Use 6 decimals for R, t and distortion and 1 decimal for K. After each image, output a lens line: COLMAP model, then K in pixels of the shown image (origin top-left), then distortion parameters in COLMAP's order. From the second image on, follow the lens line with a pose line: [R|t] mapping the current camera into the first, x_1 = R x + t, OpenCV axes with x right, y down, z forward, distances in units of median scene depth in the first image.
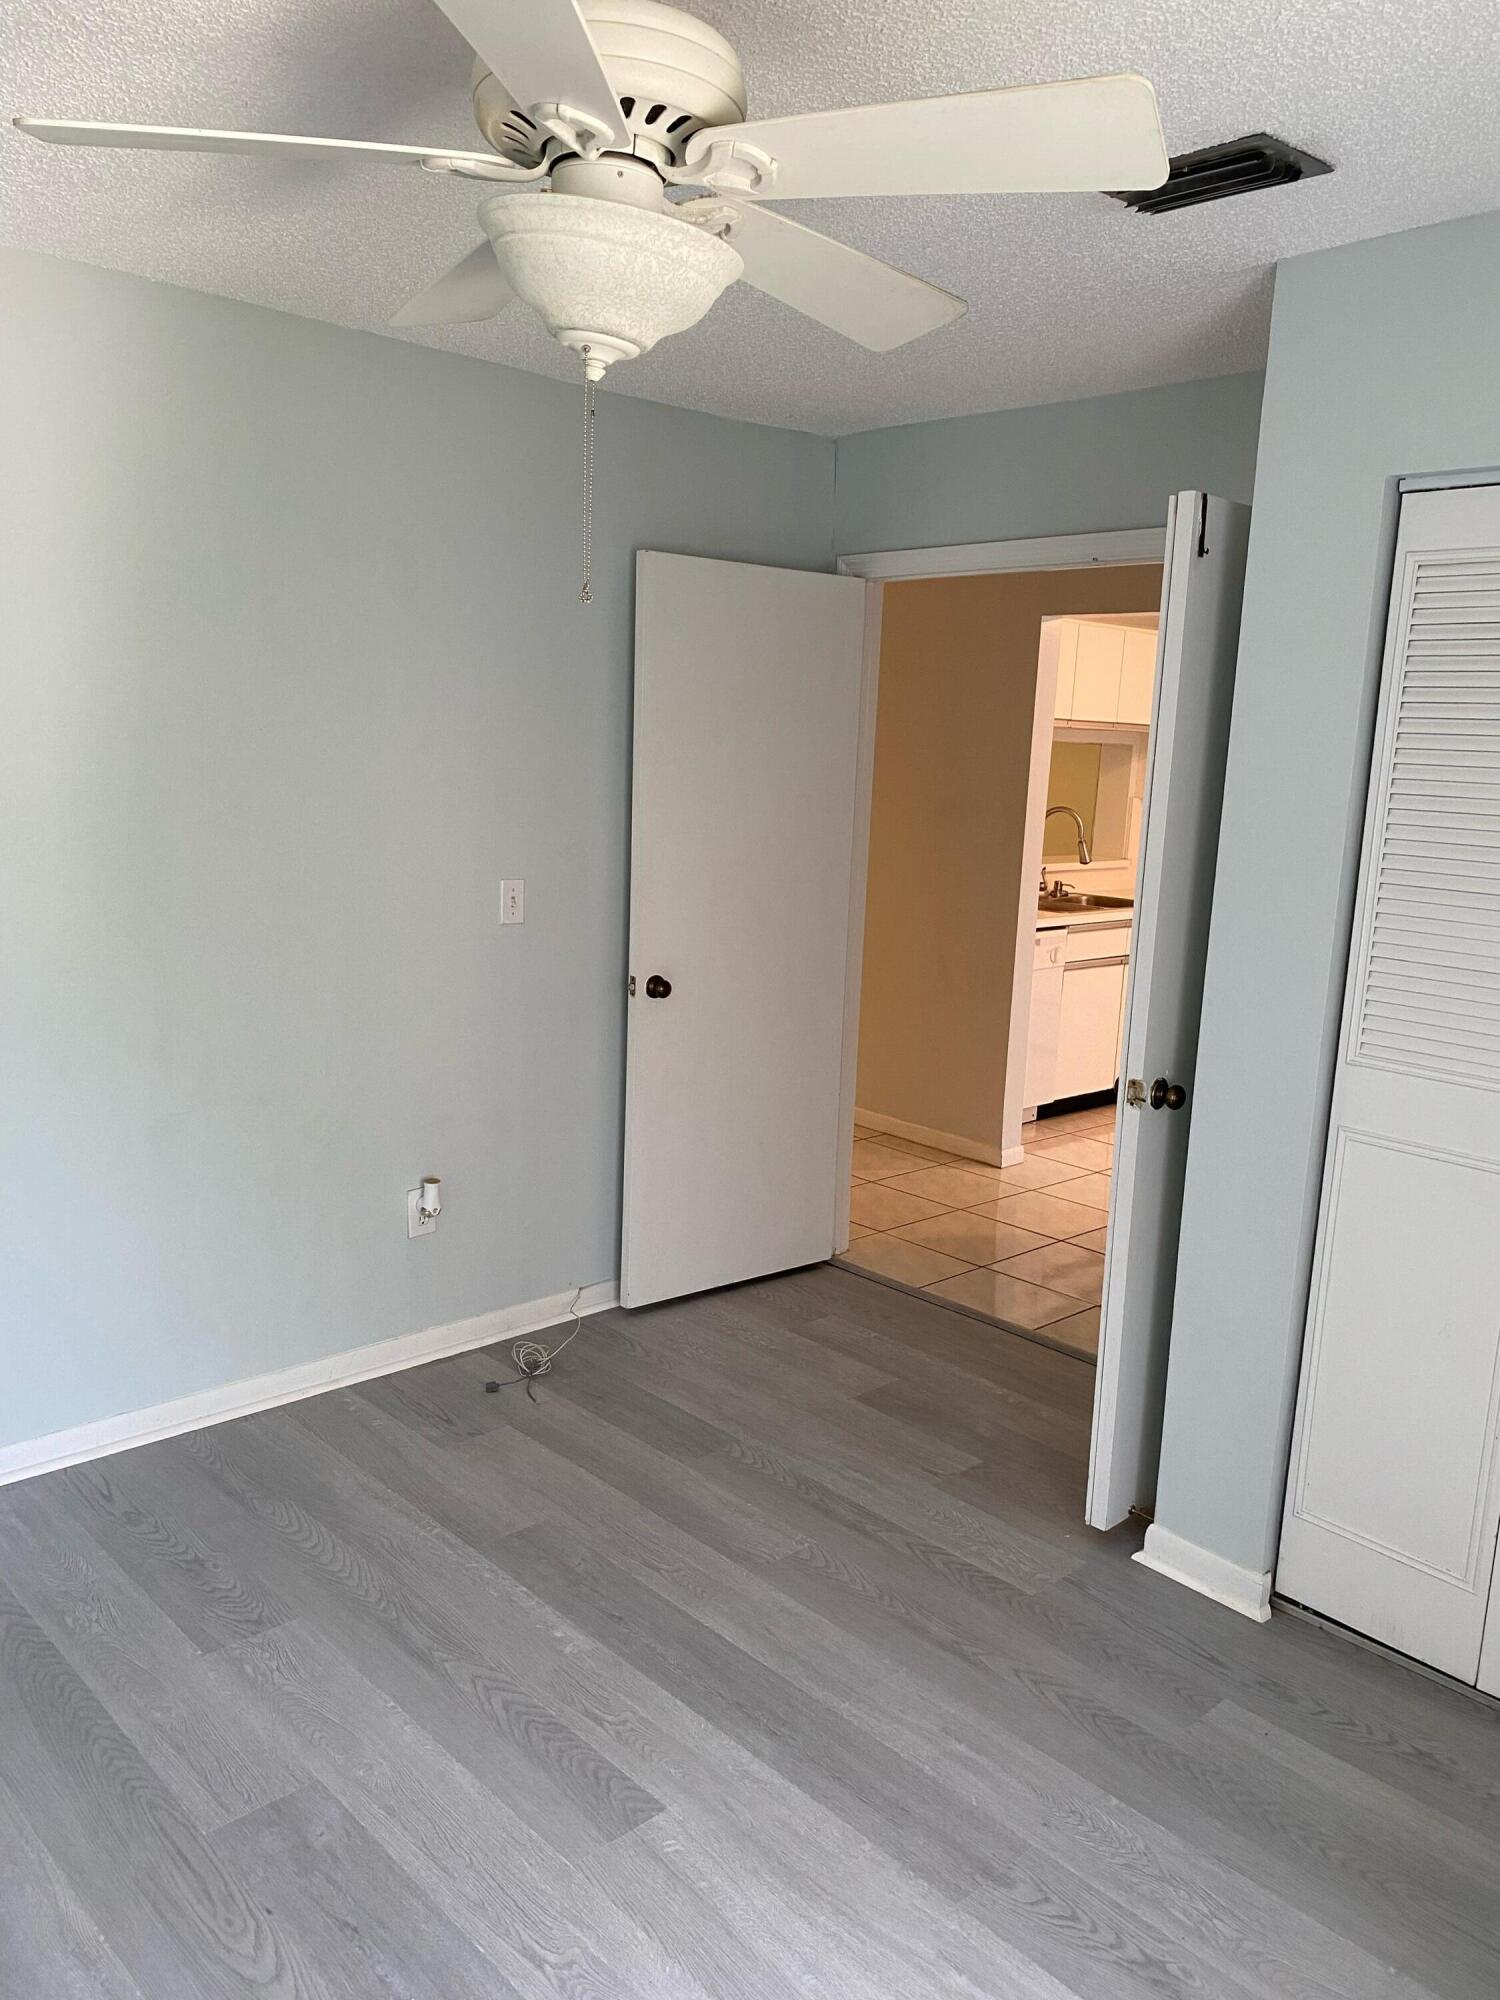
lens RADIAL K [[1524.4, 0, 742.0], [0, 1524.4, 999.3], [0, 0, 1]] dist [0.030644, -0.037152]
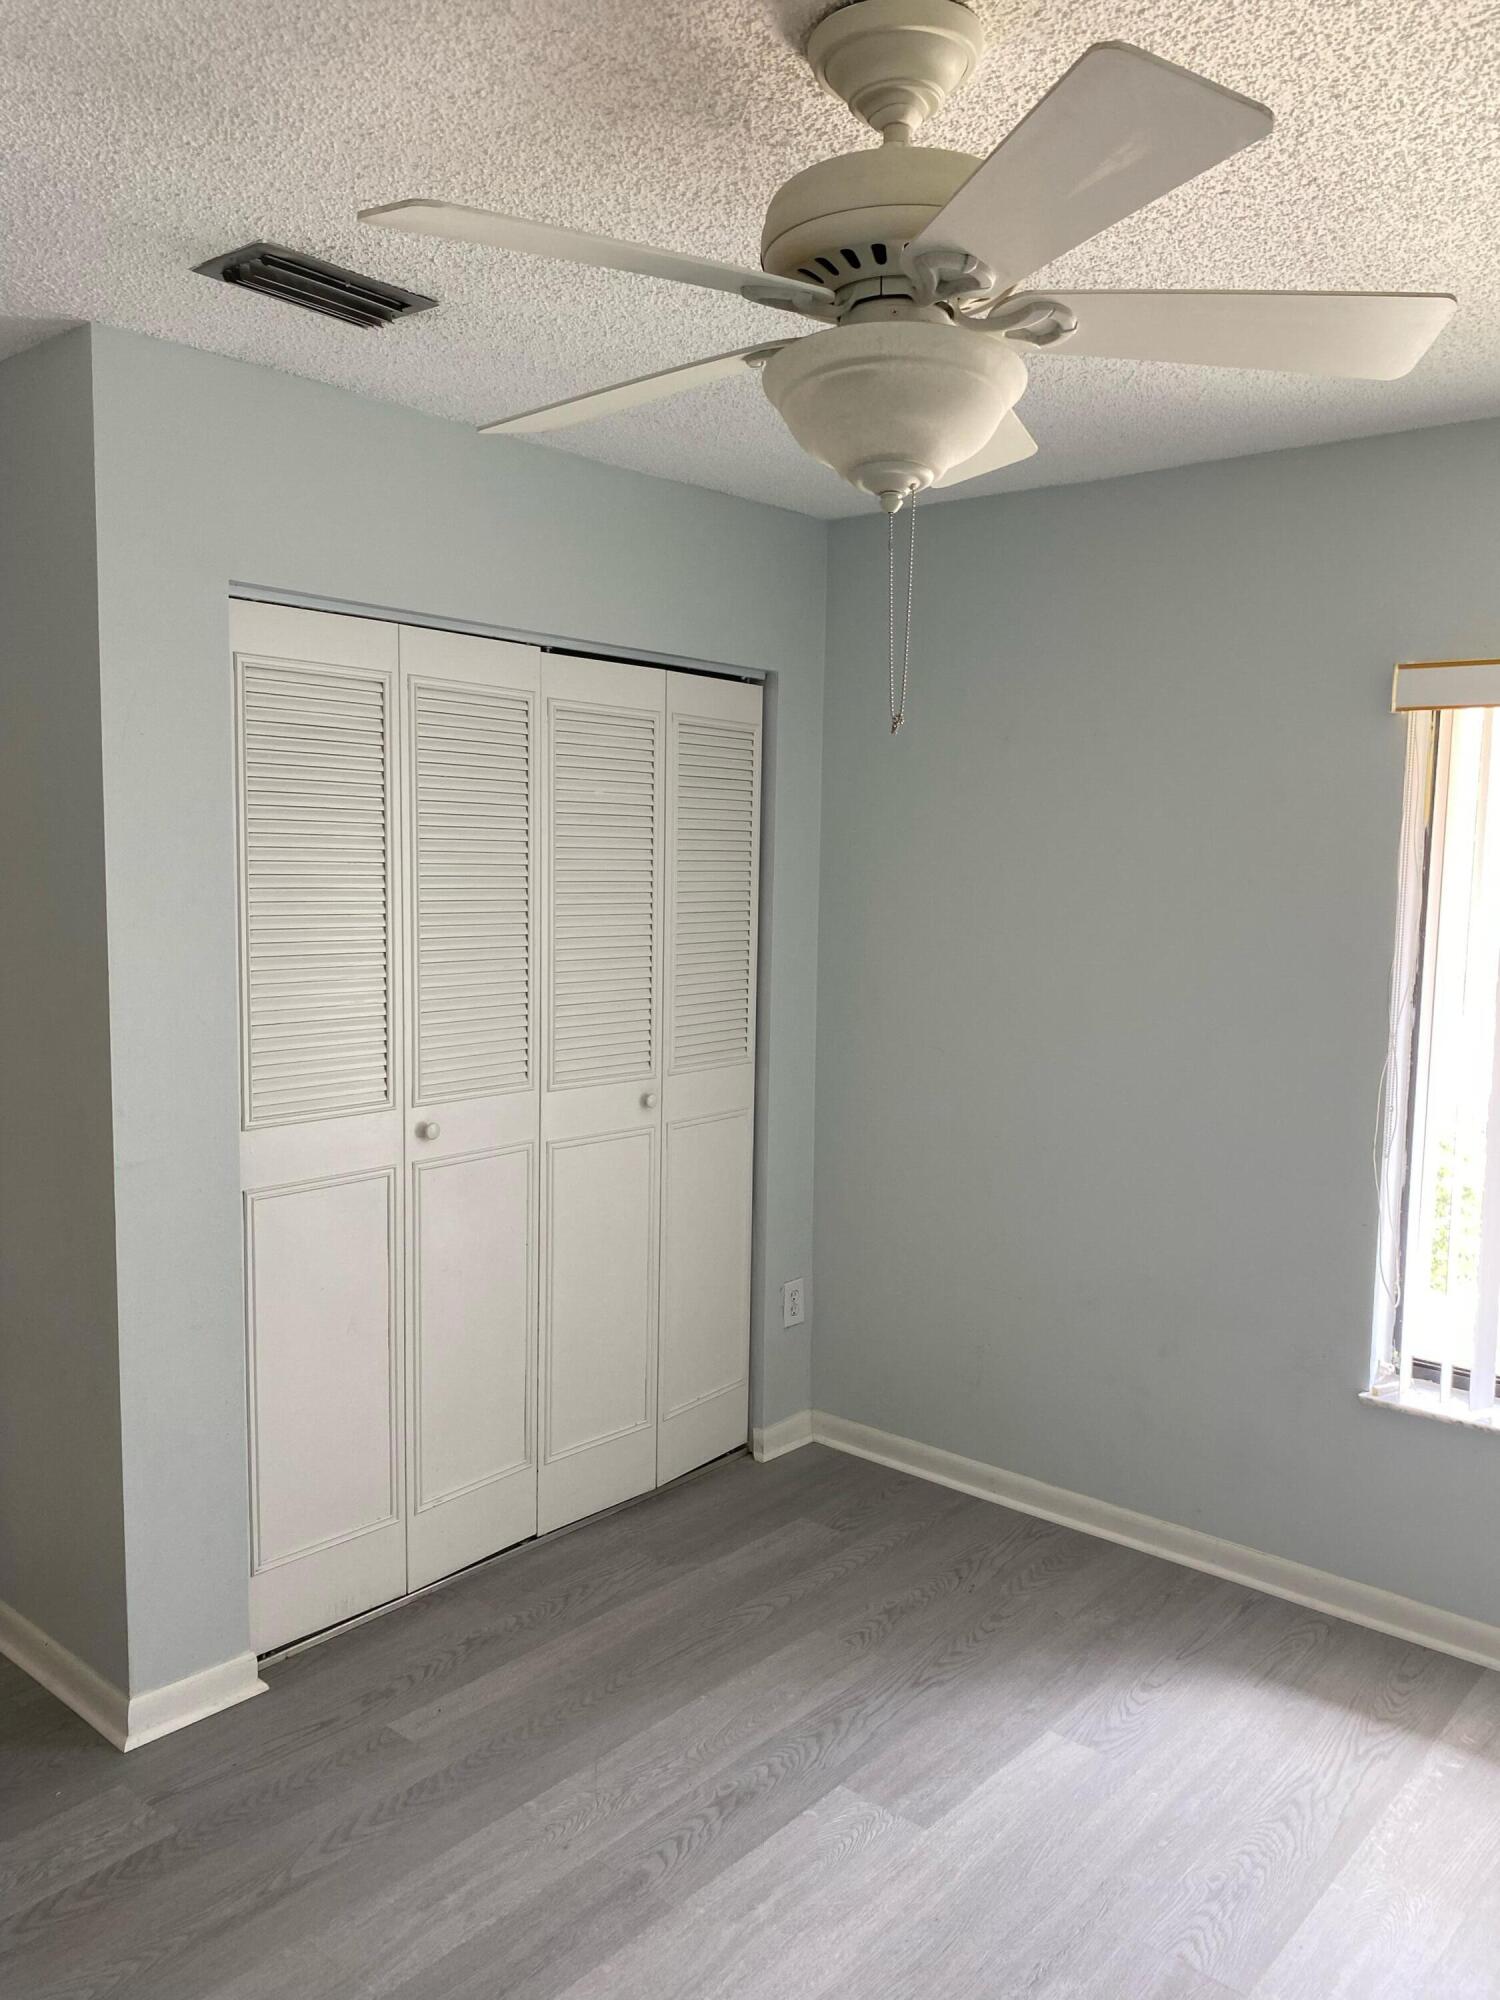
lens RADIAL K [[1524.4, 0, 749.3], [0, 1524.4, 1001.5], [0, 0, 1]] dist [0.030644, -0.037152]
pose [[-0.115753, -0.137964, 0.983650, -0.718389], [0.146215, 0.977152, 0.154259, -0.168564], [-0.982457, 0.161680, -0.092935, 0.799681]]
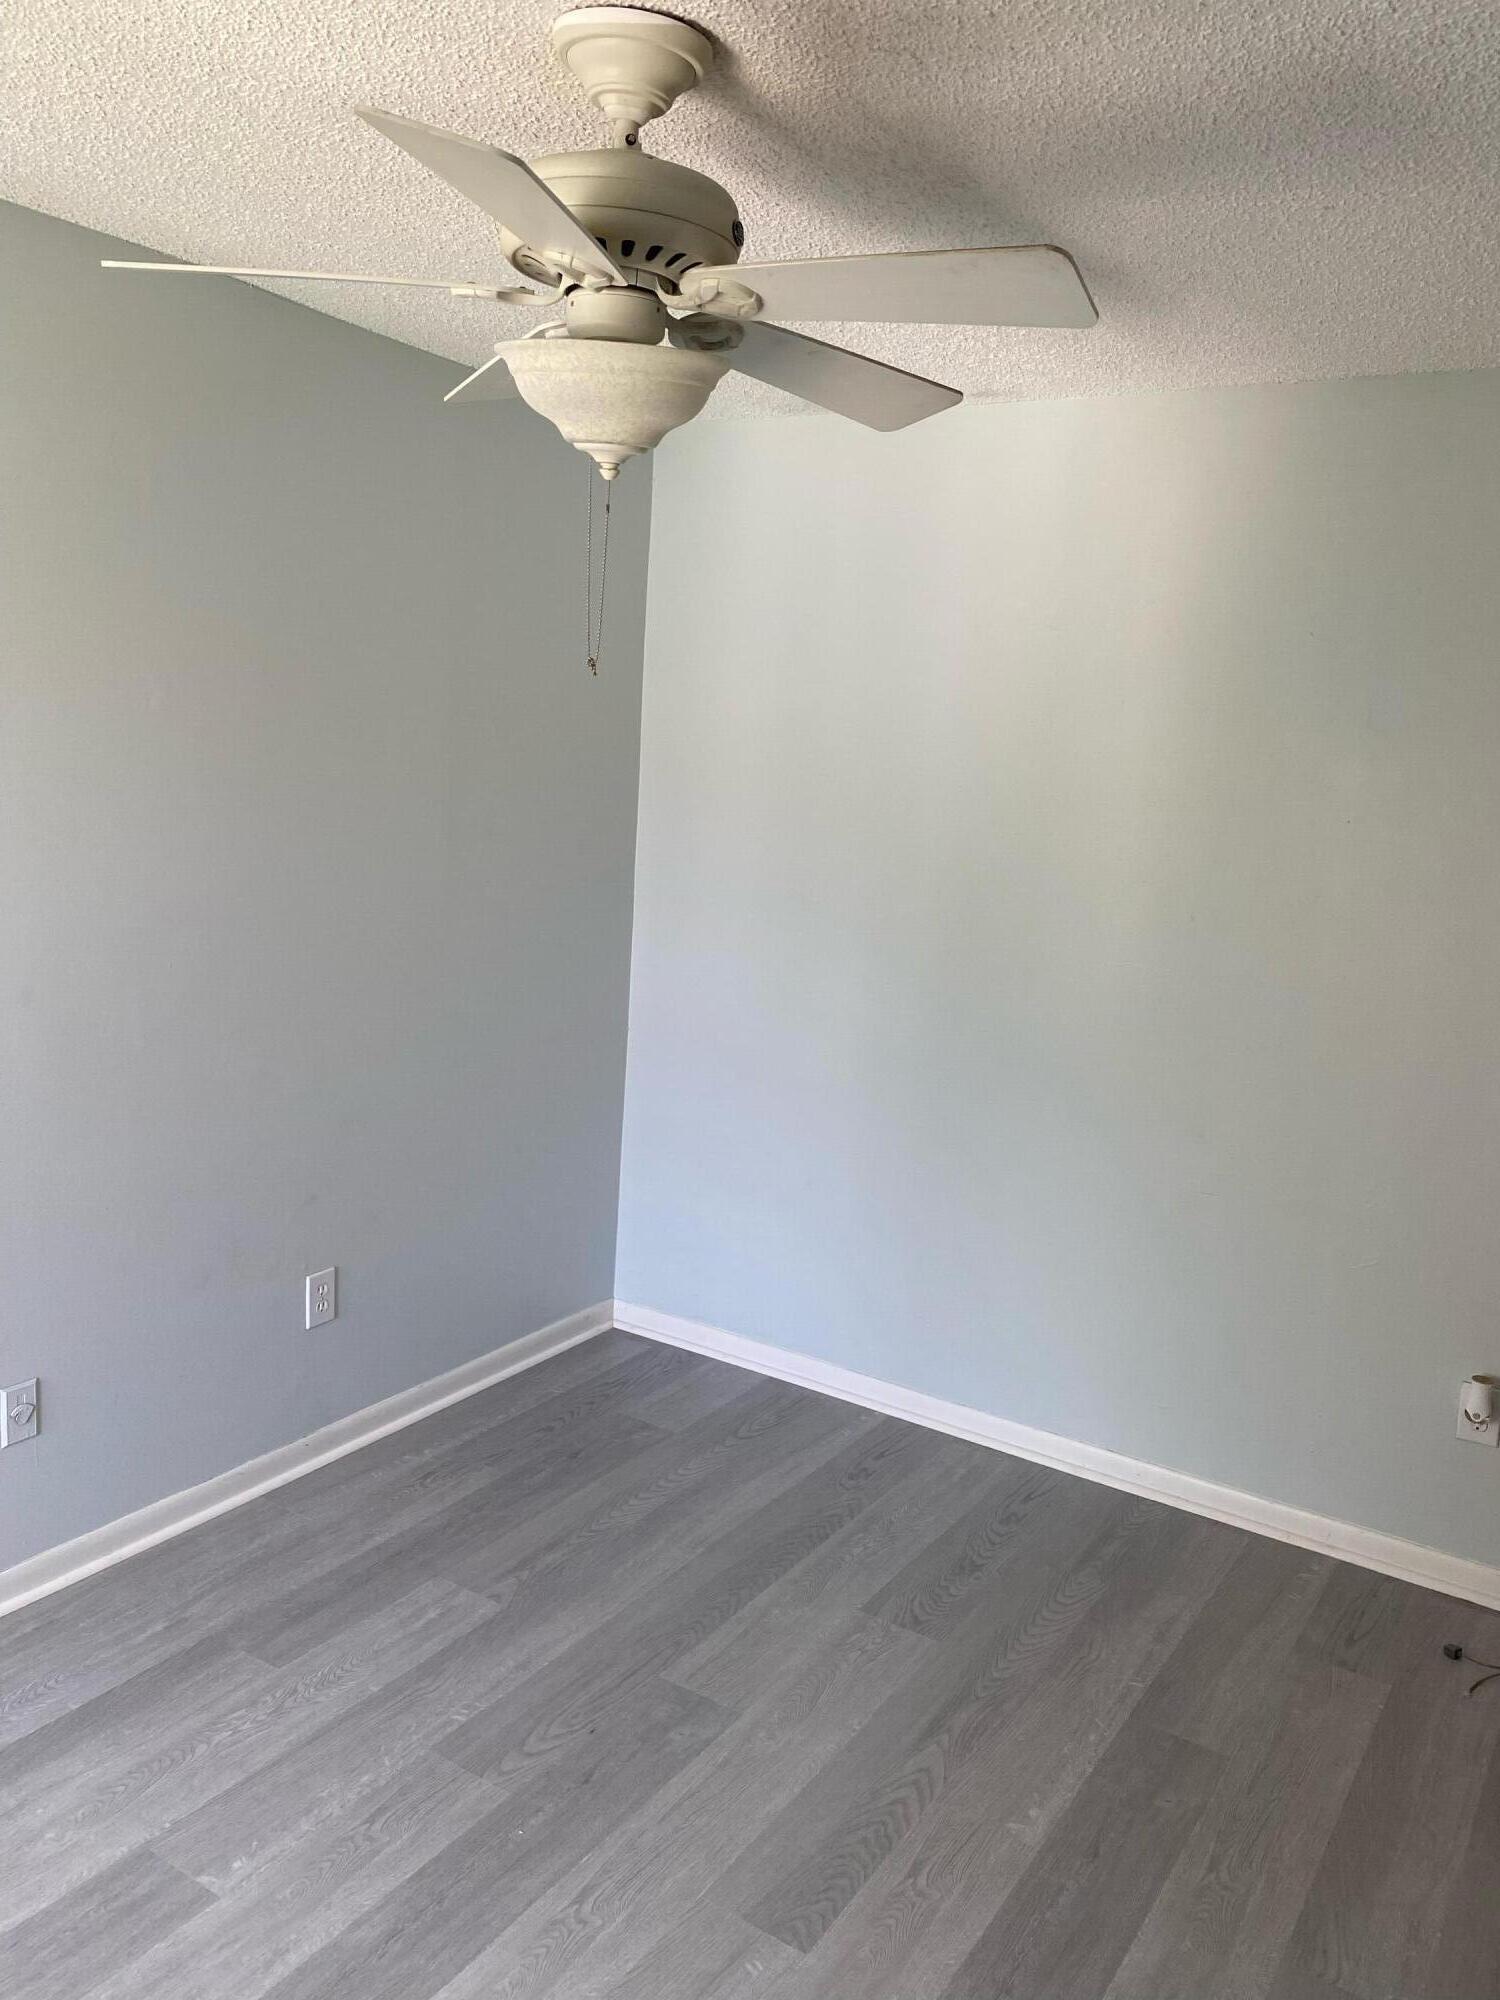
lens RADIAL K [[1524.4, 0, 744.9], [0, 1524.4, 1010.6], [0, 0, 1]] dist [0.030644, -0.037152]
pose [[0.239865, 0.142471, -0.960295, 0.673903], [-0.211425, 0.973096, 0.091560, -0.094515], [0.947504, 0.181068, 0.263534, 0.550613]]
